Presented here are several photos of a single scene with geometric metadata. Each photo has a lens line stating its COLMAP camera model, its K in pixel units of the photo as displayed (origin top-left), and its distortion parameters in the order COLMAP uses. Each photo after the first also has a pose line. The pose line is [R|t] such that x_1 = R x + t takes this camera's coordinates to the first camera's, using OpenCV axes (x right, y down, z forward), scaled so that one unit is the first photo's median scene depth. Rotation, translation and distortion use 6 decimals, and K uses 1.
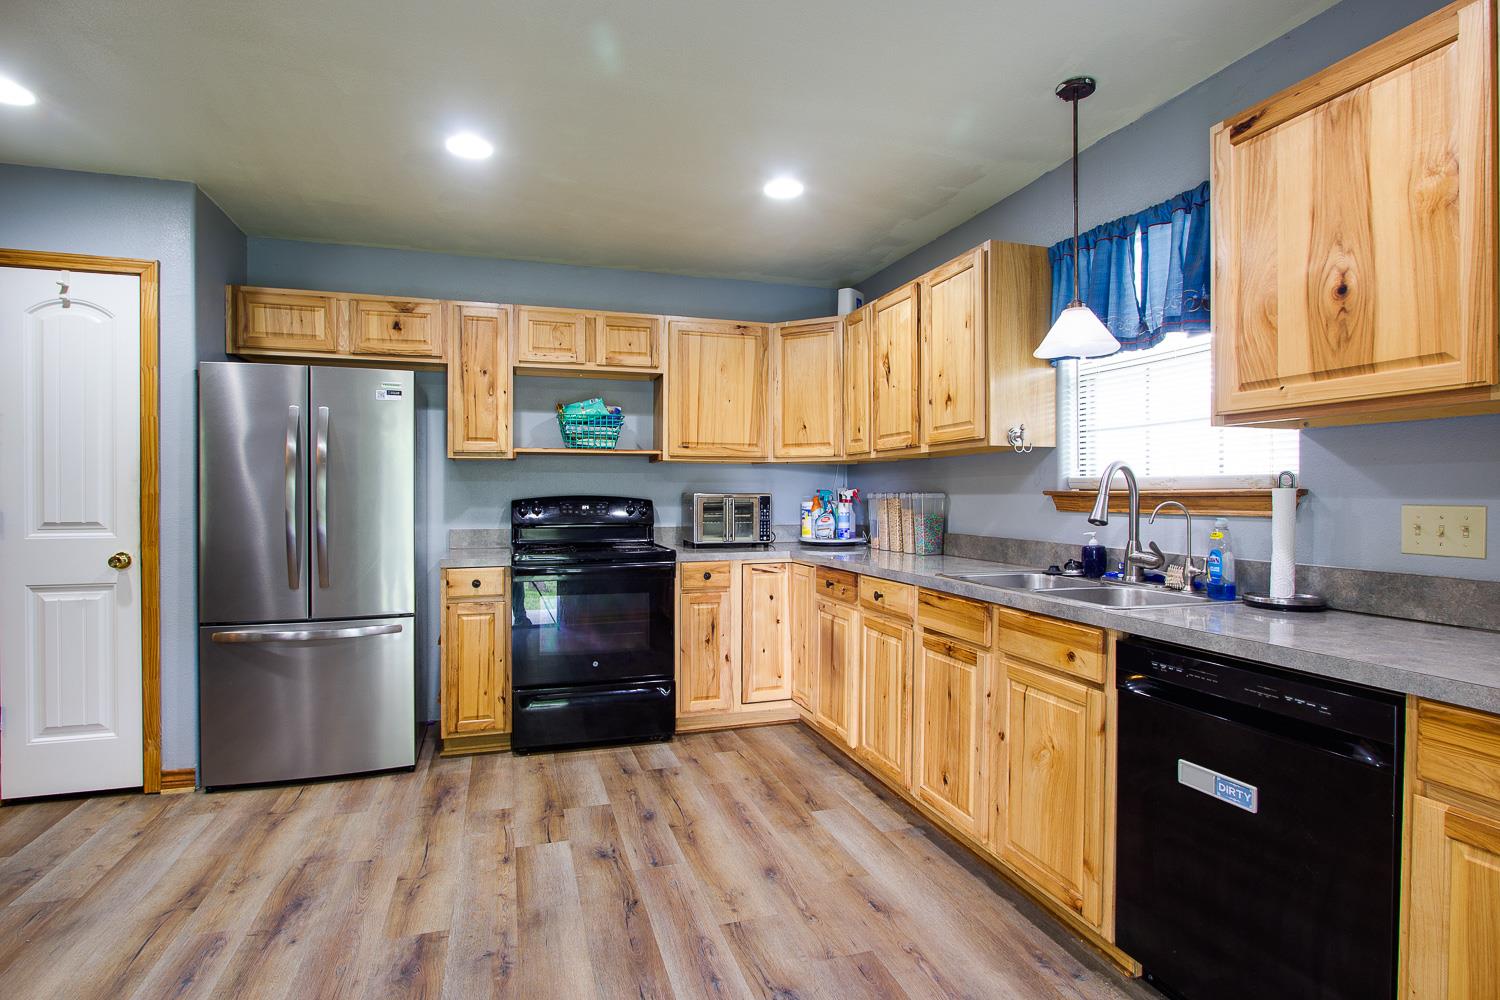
lens RADIAL K [[751.6, 0, 750.0], [0, 751.6, 500.0], [0, 0, 1]] dist [-0.013152, -0.000516]
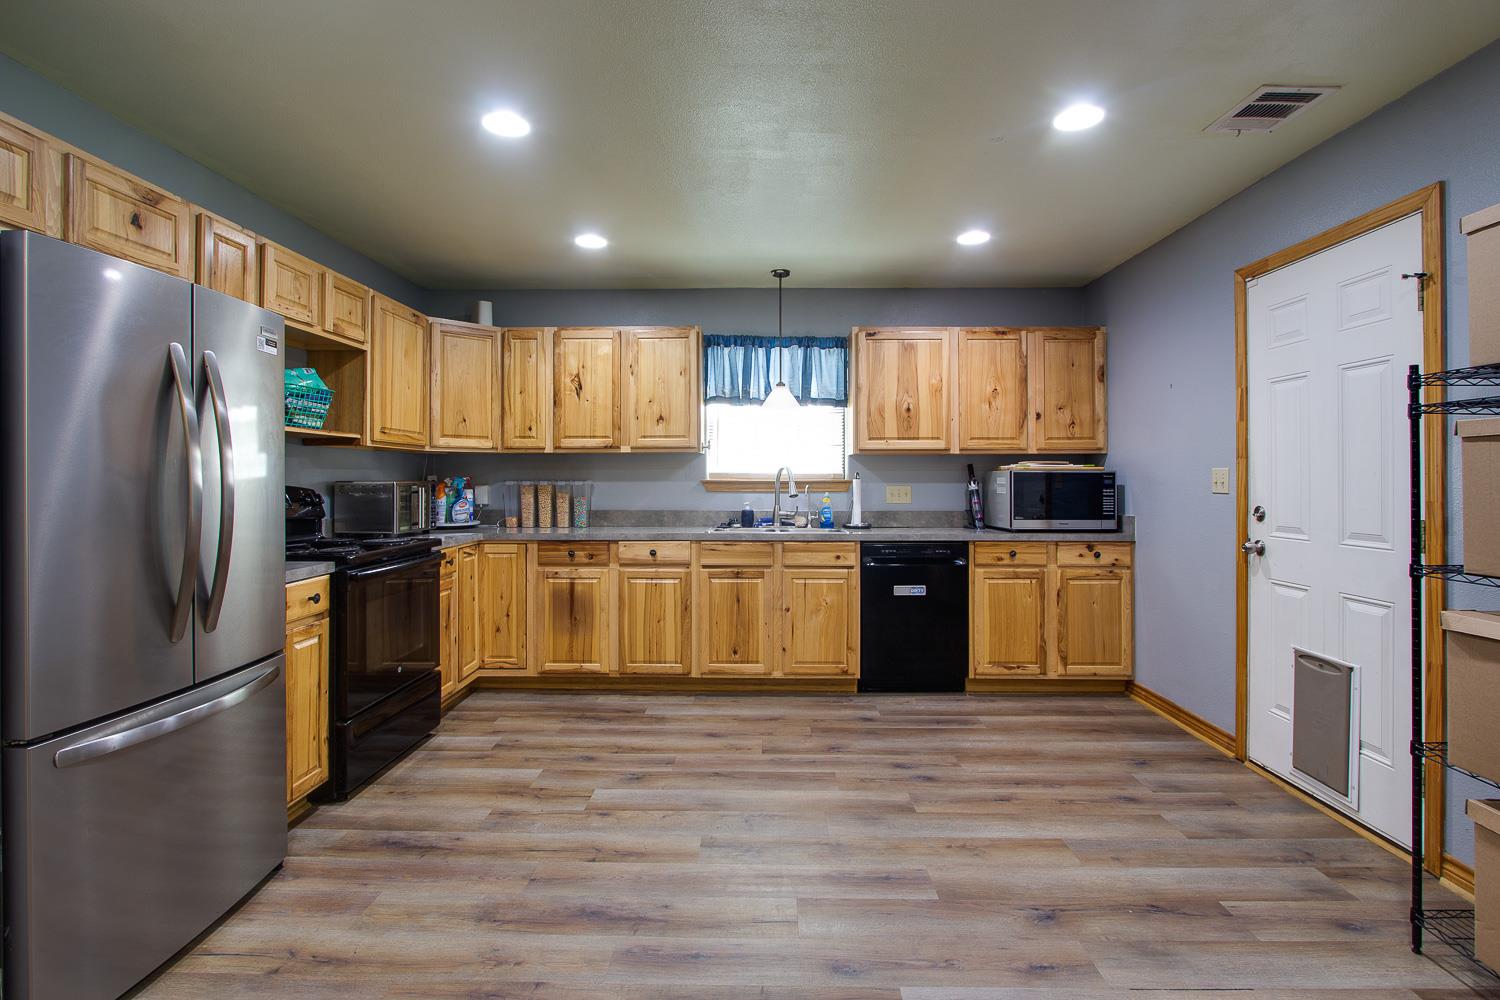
lens RADIAL K [[710.2, 0, 750.3], [0, 710.2, 477.4], [0, 0, 1]] dist [-0.003361, -0.000201]
pose [[0.324475, 0.001032, 0.945894, -1.084962], [0.006537, 0.999973, -0.003334, -0.011498], [-0.945872, 0.007265, 0.324460, 0.389939]]
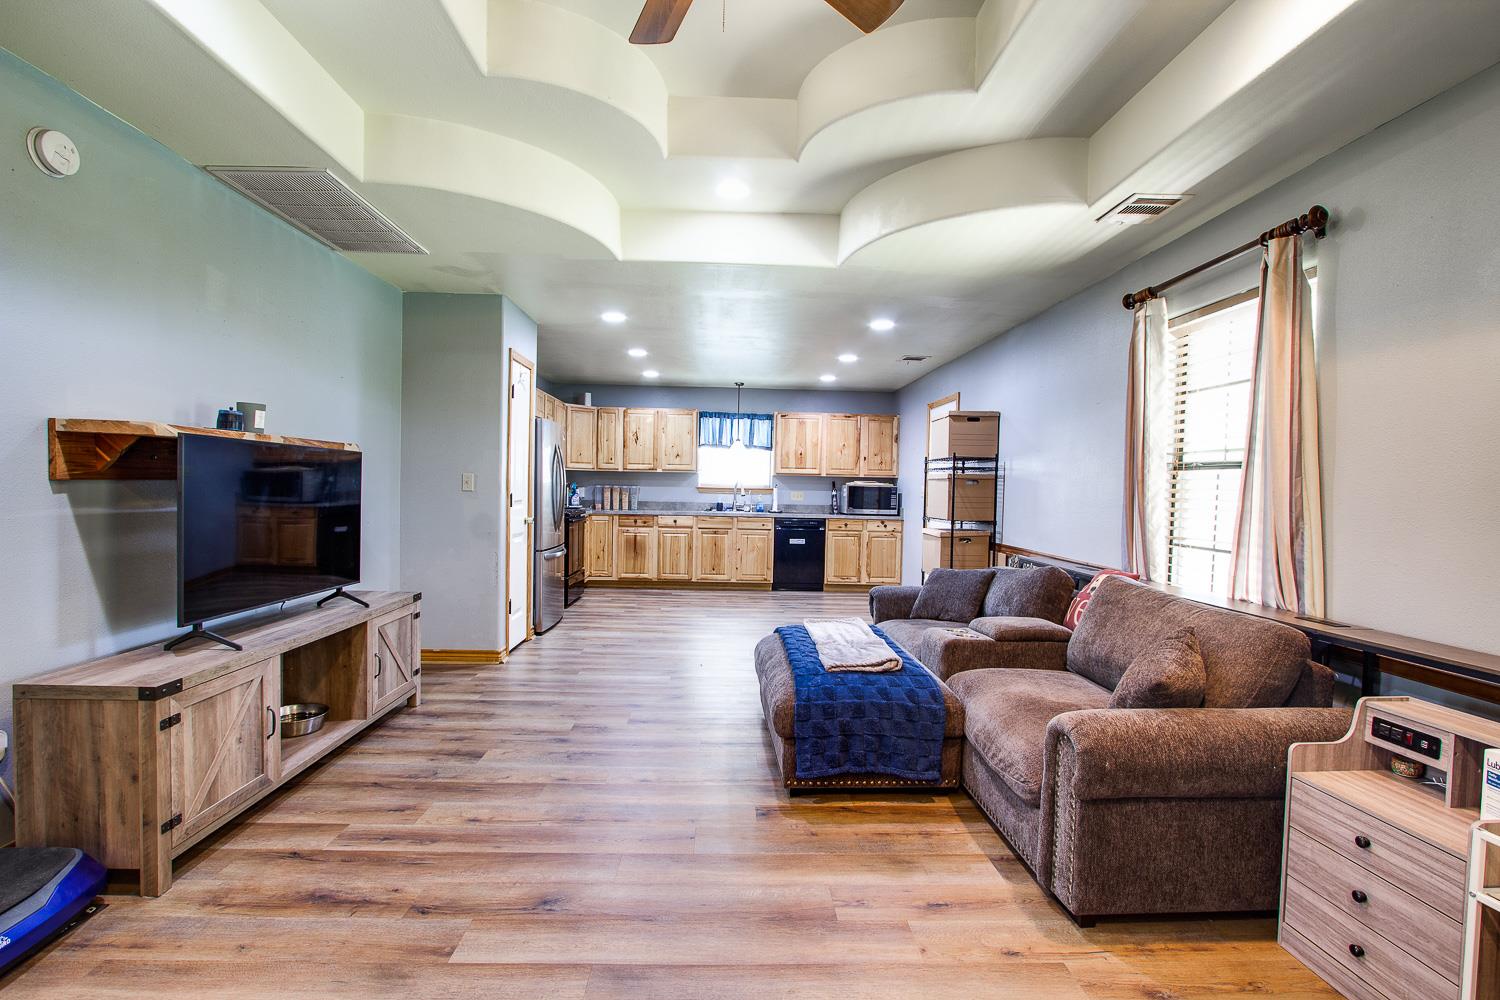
lens RADIAL K [[696.7, 0, 750.0], [0, 696.7, 500.0], [0, 0, 1]] dist [-0.001946, -0.000114]
pose [[0.267163, -0.014541, 0.963542, -2.483298], [-0.014310, 0.999716, 0.019055, -0.014903], [-0.963545, -0.018880, 0.266879, -0.027782]]
